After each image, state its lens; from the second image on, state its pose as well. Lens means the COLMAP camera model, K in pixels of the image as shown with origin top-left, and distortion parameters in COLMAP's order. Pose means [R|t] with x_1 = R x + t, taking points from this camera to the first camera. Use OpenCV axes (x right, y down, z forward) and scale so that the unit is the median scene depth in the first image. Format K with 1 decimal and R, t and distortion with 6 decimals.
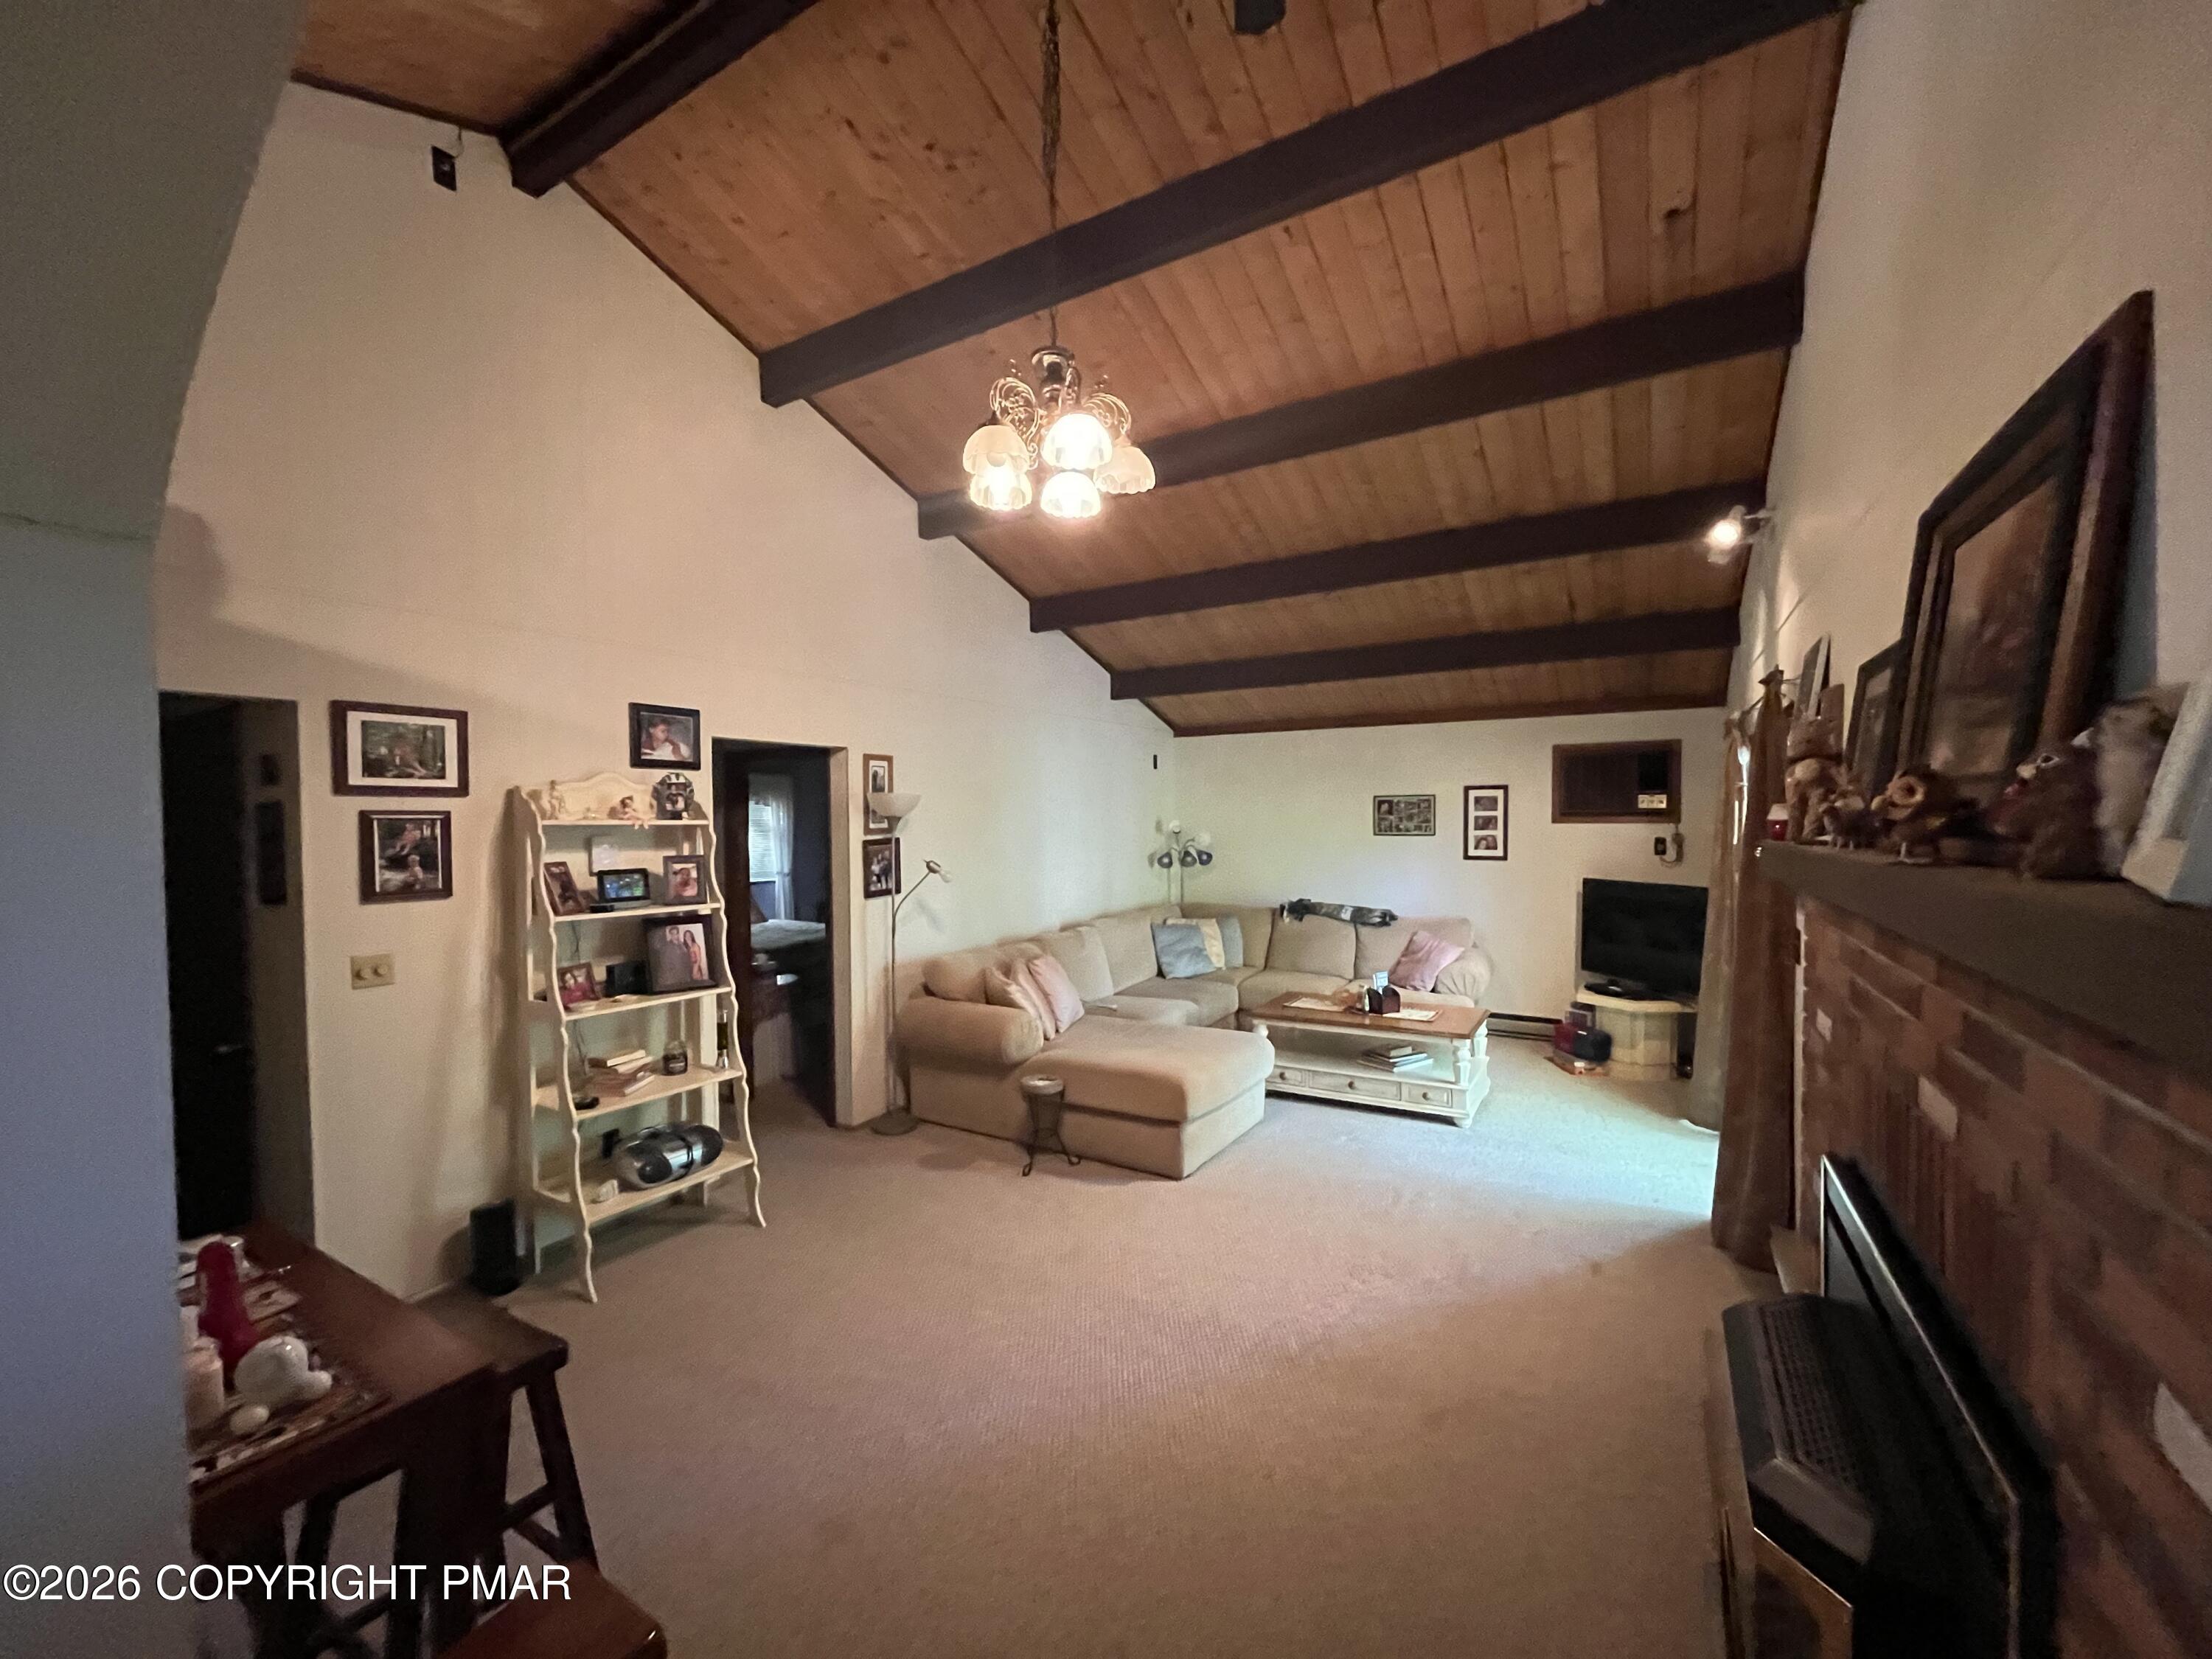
lens RADIAL K [[894.9, 0, 1107.9], [0, 894.9, 843.1], [0, 0, 1]] dist [-0.001414, 0.000032]
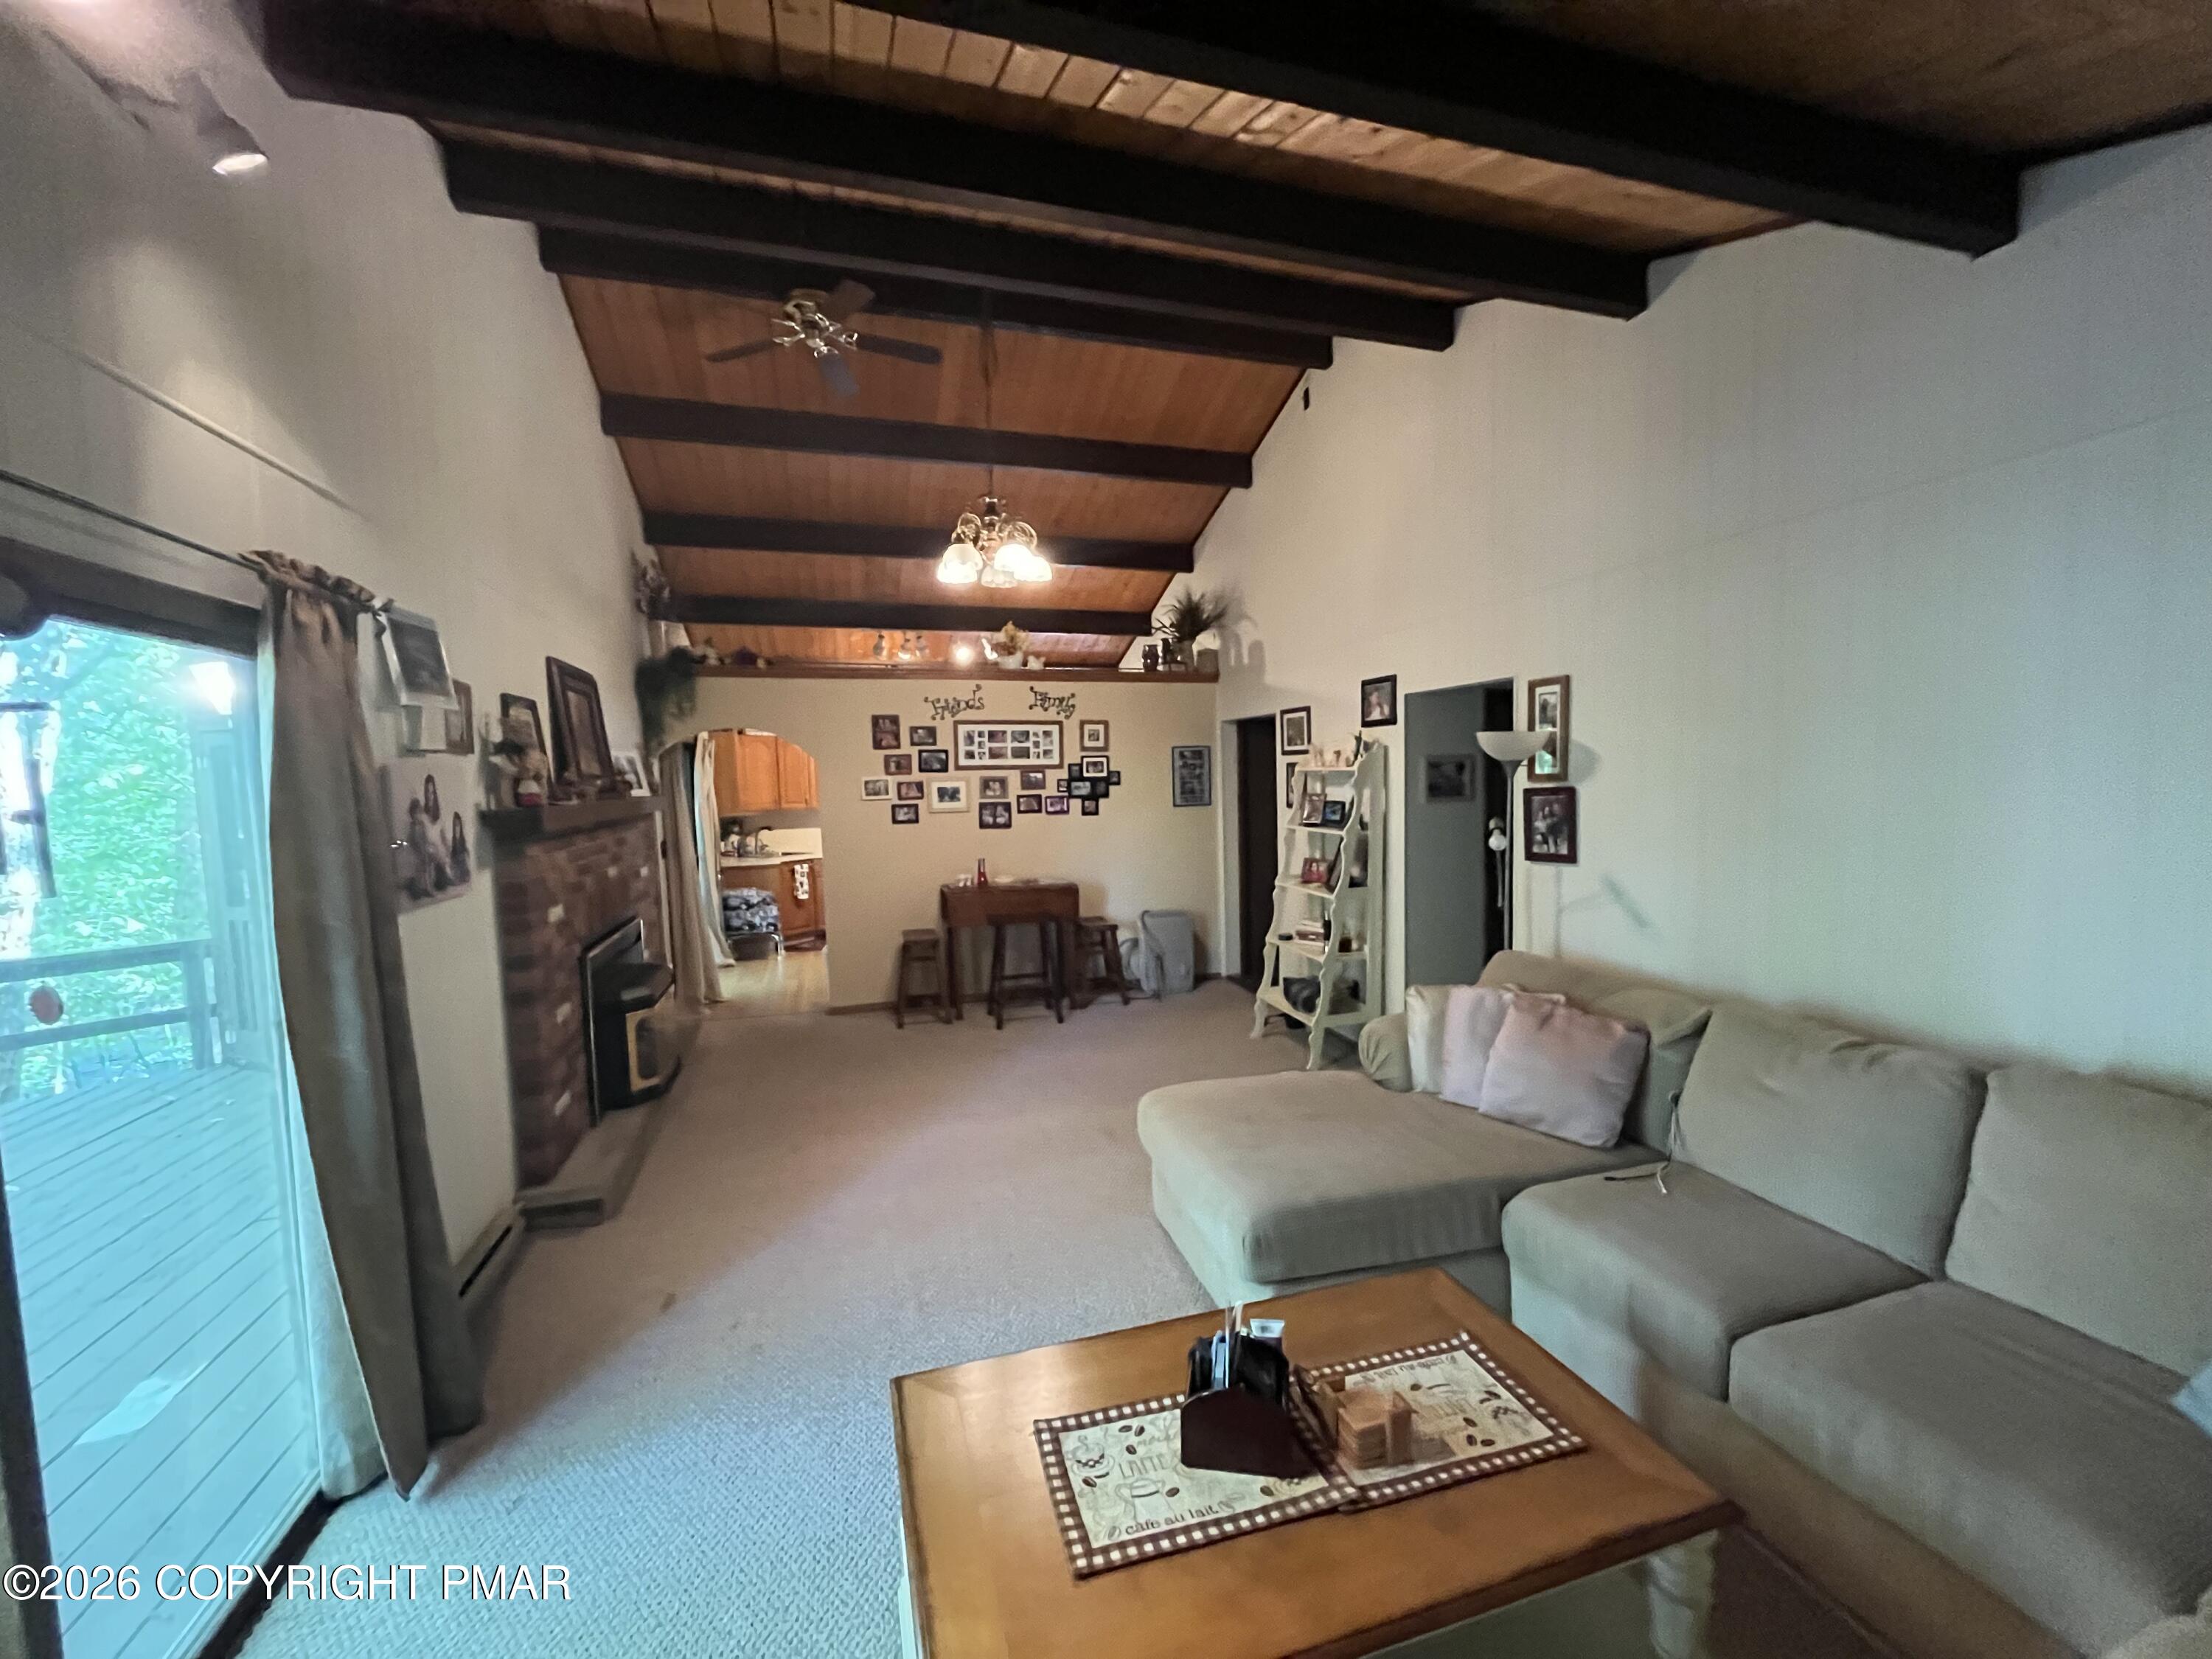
lens RADIAL K [[894.9, 0, 1107.9], [0, 894.9, 843.1], [0, 0, 1]] dist [-0.001414, 0.000032]
pose [[-0.670490, 0.077520, -0.737858, 0.540936], [0.004616, 0.994943, 0.100336, -0.034061], [0.741904, 0.063868, -0.667457, 1.163215]]
